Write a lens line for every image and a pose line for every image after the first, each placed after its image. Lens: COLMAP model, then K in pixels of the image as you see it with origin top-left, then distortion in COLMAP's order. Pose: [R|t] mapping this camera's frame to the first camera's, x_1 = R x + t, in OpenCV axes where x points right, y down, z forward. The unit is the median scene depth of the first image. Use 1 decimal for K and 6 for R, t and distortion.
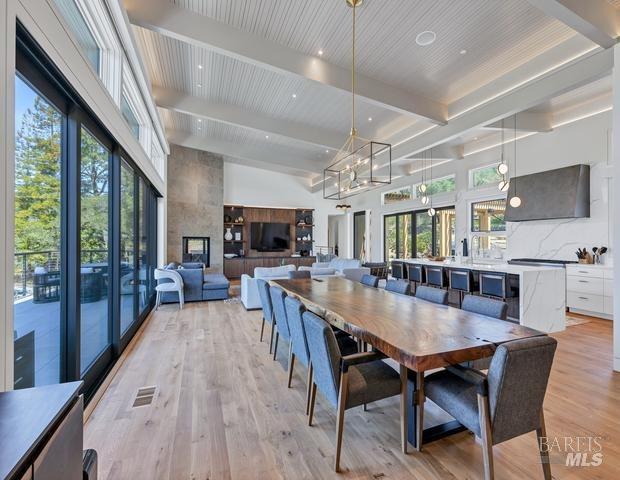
lens RADIAL K [[282.1, 0, 308.8], [0, 282.1, 238.9], [0, 0, 1]] dist [0.000224, -0.001242]
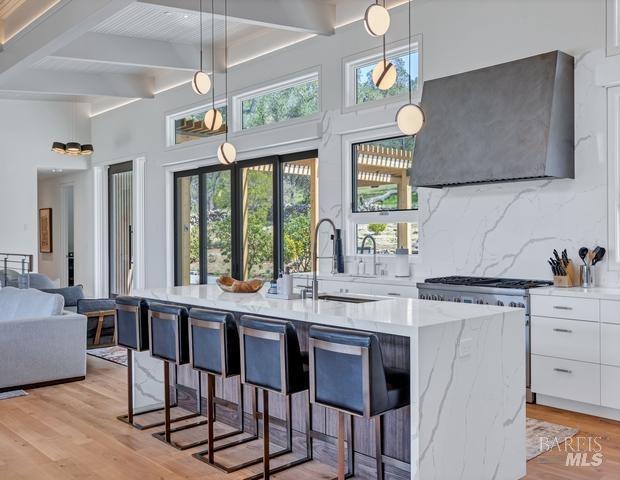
lens RADIAL K [[602.3, 0, 314.8], [0, 602.3, 239.5], [0, 0, 1]] dist [0.003514, 0.000000]
pose [[0.927855, -0.008298, 0.372849, 0.166573], [0.004660, 0.999932, 0.010657, 0.003126], [-0.372912, -0.008151, 0.927831, 0.170936]]
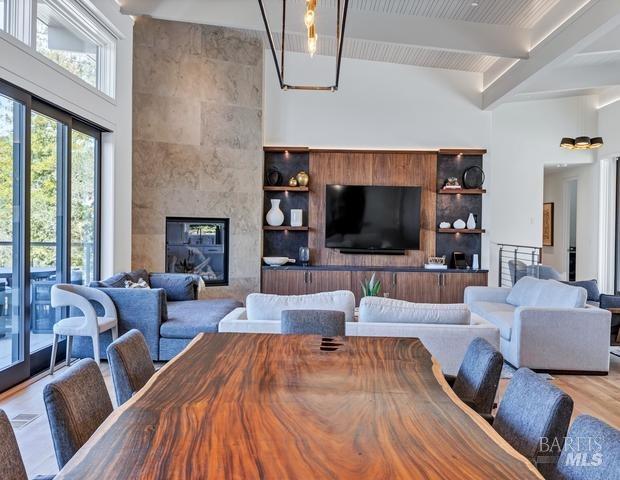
lens RADIAL K [[602.3, 0, 307.4], [0, 602.3, 237.1], [0, 0, 1]] dist [0.003514, 0.000000]
pose [[0.924741, 0.018749, -0.380135, 0.126799], [-0.011991, 0.999725, 0.020138, 0.002544], [0.380408, -0.014064, 0.924712, 0.148995]]
